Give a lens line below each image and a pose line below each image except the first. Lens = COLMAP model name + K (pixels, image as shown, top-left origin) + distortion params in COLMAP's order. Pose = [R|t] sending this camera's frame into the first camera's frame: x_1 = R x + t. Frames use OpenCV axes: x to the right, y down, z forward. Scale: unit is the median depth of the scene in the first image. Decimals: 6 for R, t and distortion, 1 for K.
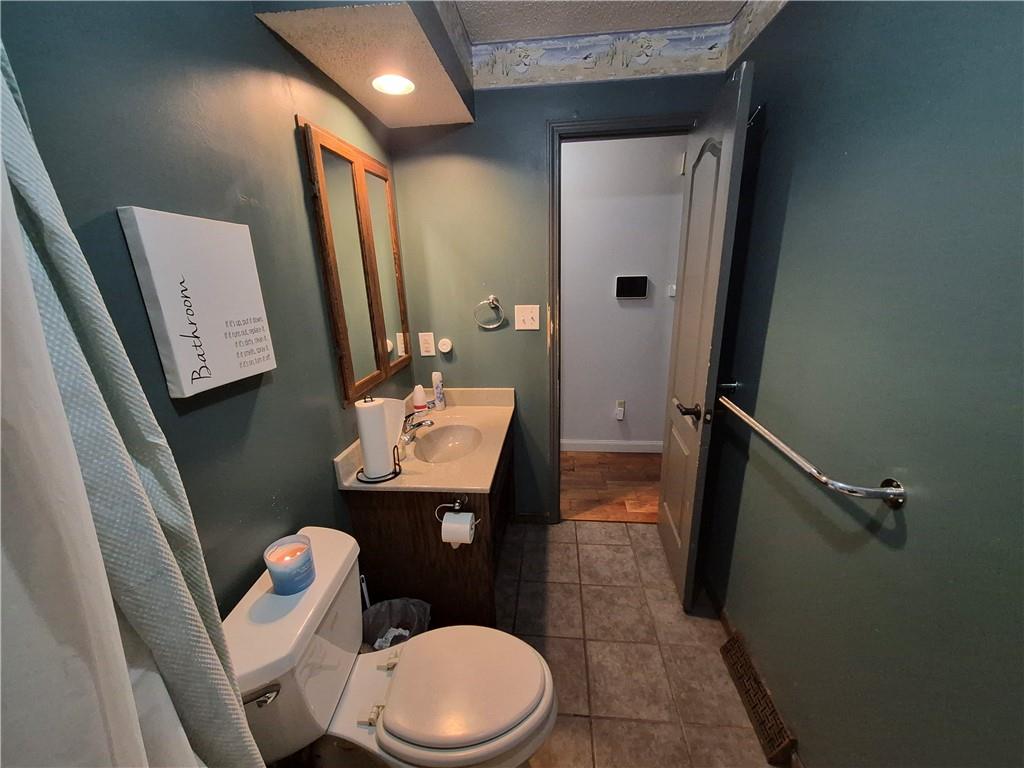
lens RADIAL K [[399.6, 0, 514.1], [0, 399.6, 385.9], [0, 0, 1]] dist [-0.002337, -0.000283]
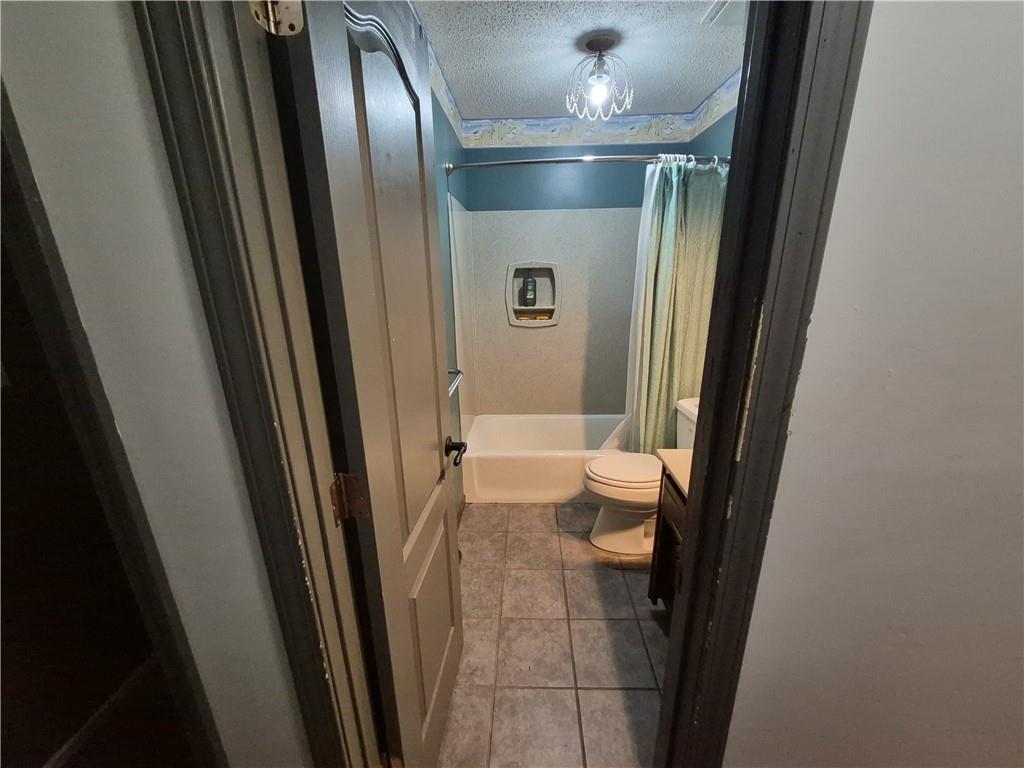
lens RADIAL K [[399.6, 0, 513.8], [0, 399.6, 384.7], [0, 0, 1]] dist [-0.002337, -0.000283]
pose [[-0.997254, 0.054734, -0.049886, 0.318673], [0.018326, 0.835054, 0.549863, -0.436882], [0.071754, 0.547439, -0.833764, 1.436528]]
